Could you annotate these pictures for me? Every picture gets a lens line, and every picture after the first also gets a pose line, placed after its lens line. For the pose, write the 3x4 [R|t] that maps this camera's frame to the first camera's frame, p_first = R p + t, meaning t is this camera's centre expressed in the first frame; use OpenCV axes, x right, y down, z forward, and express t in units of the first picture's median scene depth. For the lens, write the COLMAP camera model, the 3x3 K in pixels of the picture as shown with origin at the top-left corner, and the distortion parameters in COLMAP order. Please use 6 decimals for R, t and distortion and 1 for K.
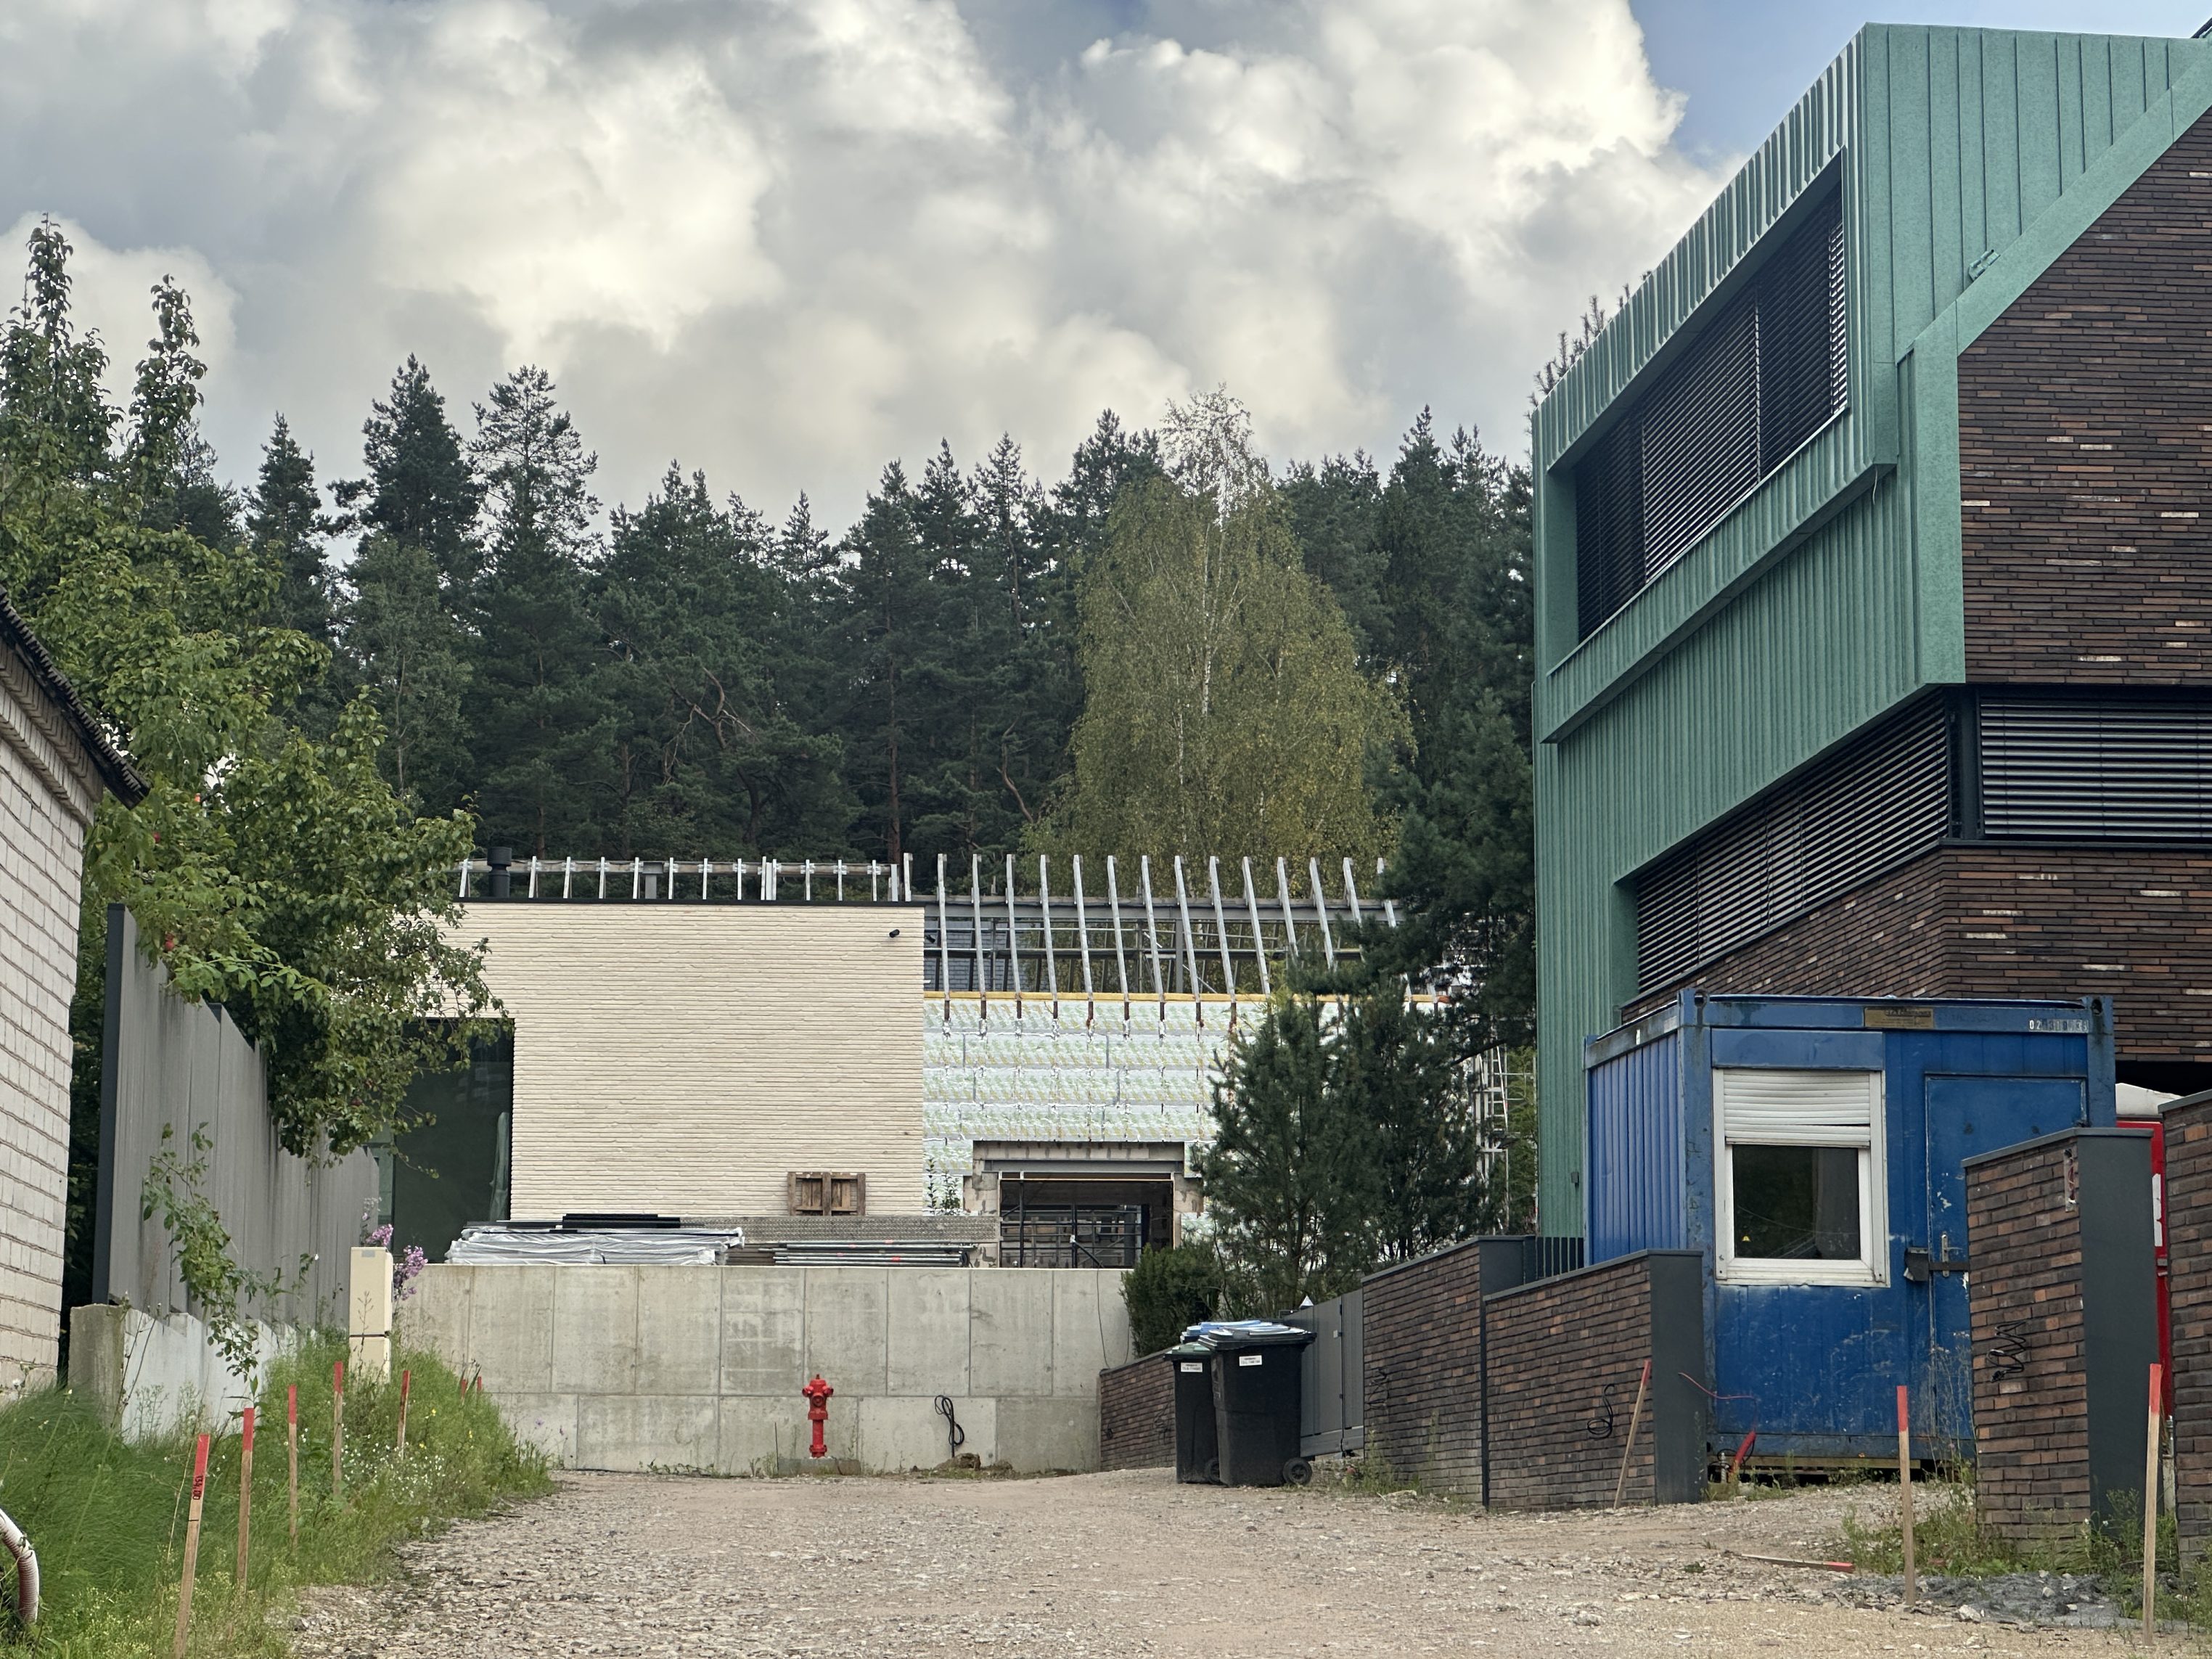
lens RADIAL K [[4789.0, 0, 1115.8], [0, 4789.0, 748.3], [0, 0, 1]] dist [0.134349, 0.000000]
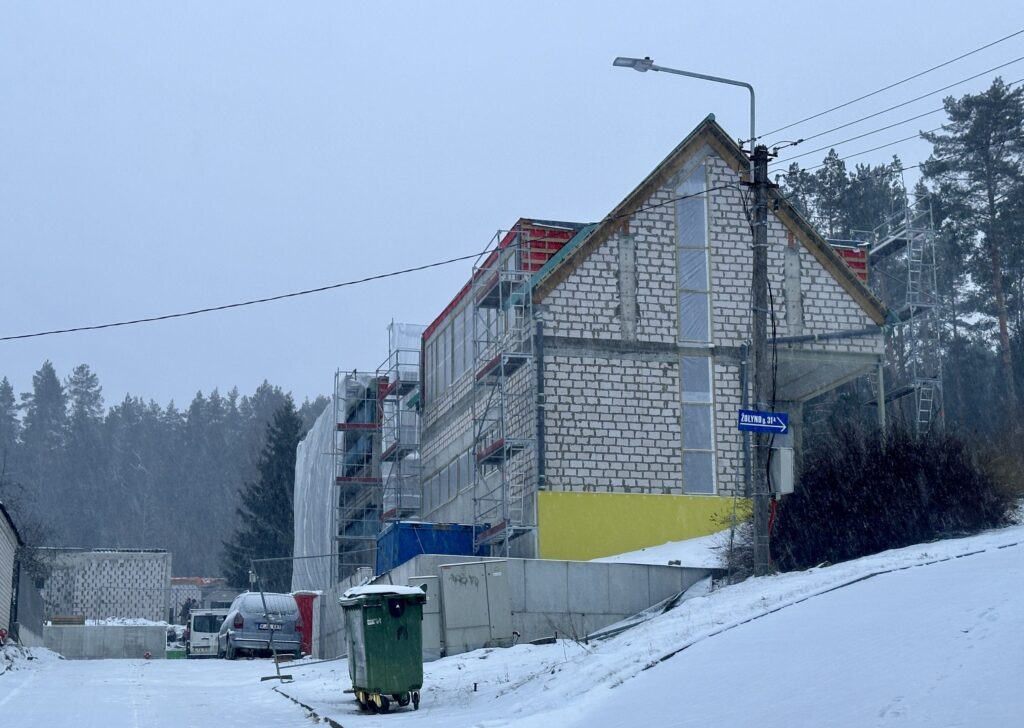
lens RADIAL K [[1535.0, 0, 520.9], [0, 1535.0, 396.3], [0, 0, 1]] dist [0.209608, 0.000000]
pose [[0.988185, 0.022599, 0.151588, 0.013079], [-0.015721, 0.998798, -0.046416, -0.009651], [-0.152455, 0.043485, 0.987353, -0.112770]]
